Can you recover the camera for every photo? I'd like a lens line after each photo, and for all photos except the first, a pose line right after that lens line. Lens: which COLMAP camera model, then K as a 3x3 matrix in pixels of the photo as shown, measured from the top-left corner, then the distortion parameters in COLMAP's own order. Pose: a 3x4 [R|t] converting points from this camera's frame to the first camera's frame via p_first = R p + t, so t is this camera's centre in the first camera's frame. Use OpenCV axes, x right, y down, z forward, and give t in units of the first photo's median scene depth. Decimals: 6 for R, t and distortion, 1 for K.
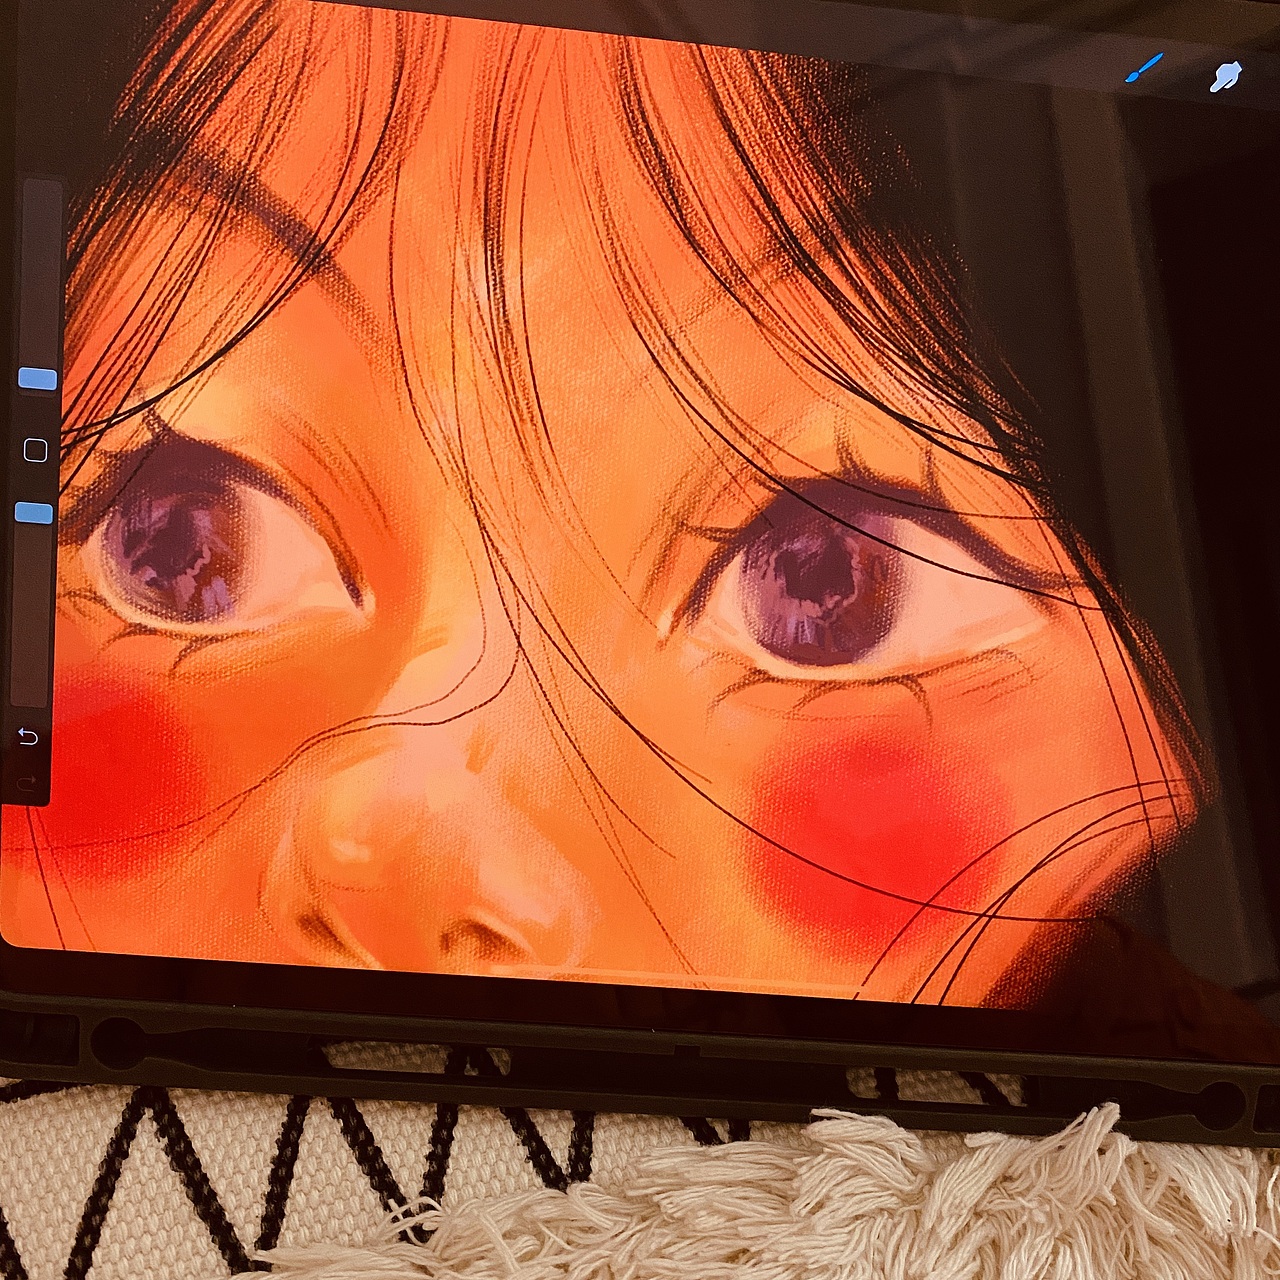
lens RADIAL K [[1310.3, 0, 660.8], [0, 1310.3, 672.5], [0, 0, 1]] dist [0.127702, -0.383126]
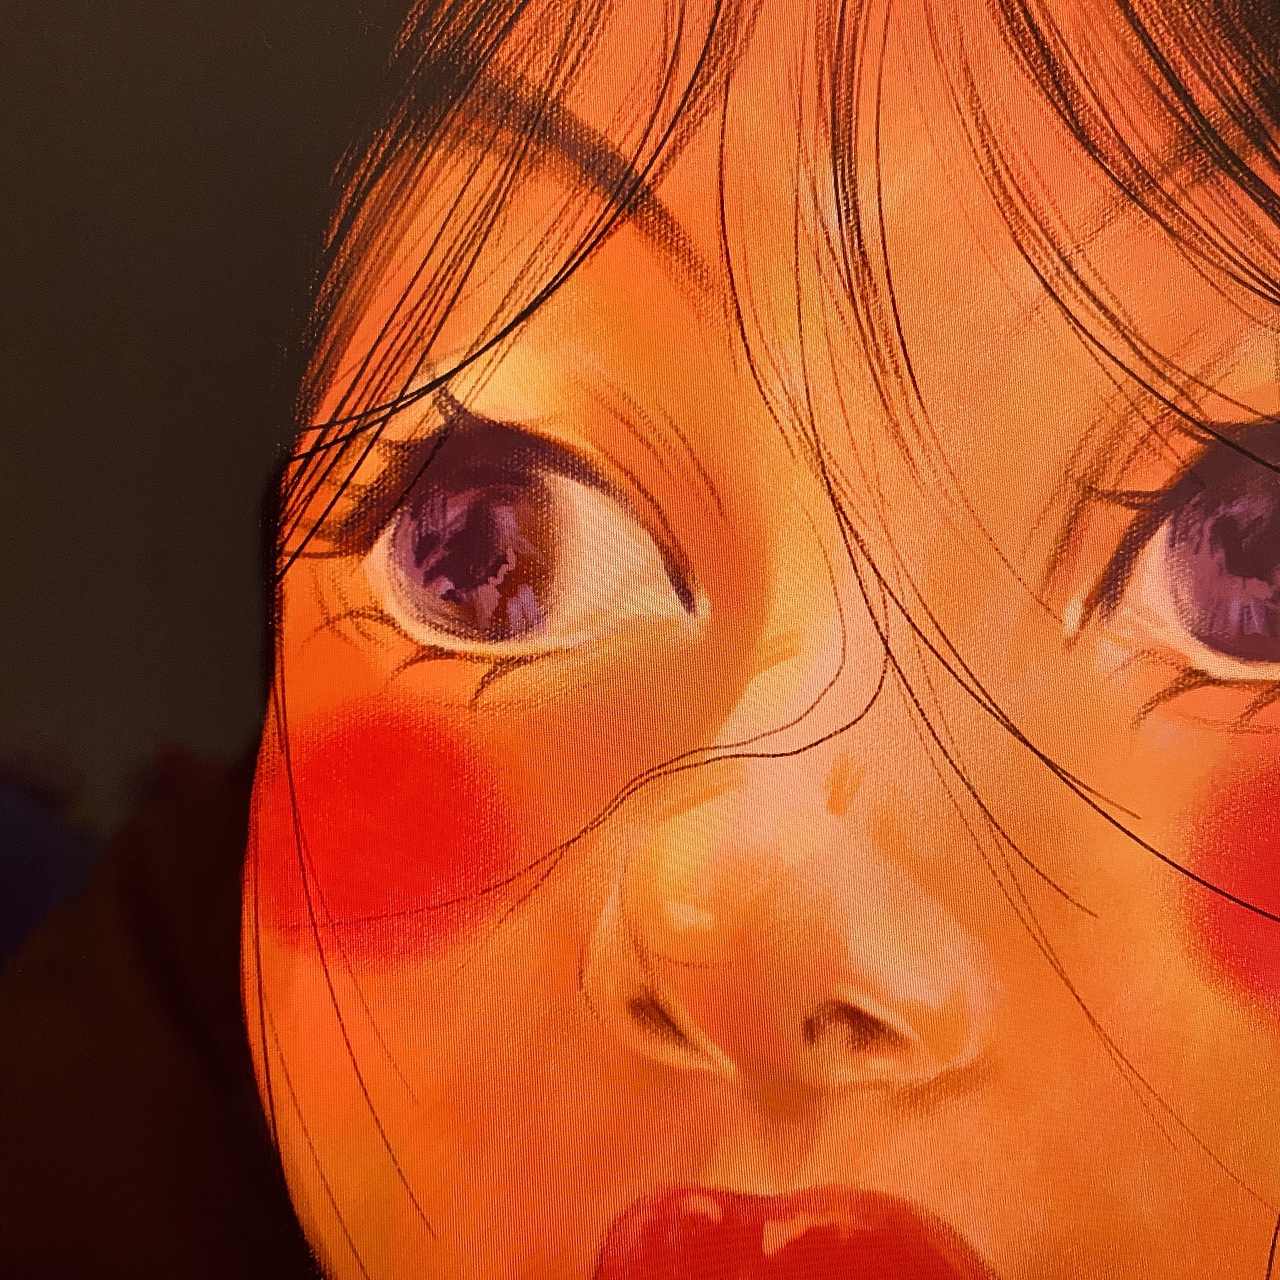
lens RADIAL K [[1310.3, 0, 660.8], [0, 1310.3, 672.5], [0, 0, 1]] dist [0.127702, -0.383126]
pose [[0.964810, -0.025887, -0.261672, -0.031203], [0.028032, 0.999597, 0.004470, -0.015519], [0.261451, -0.011648, 0.965147, 0.185493]]
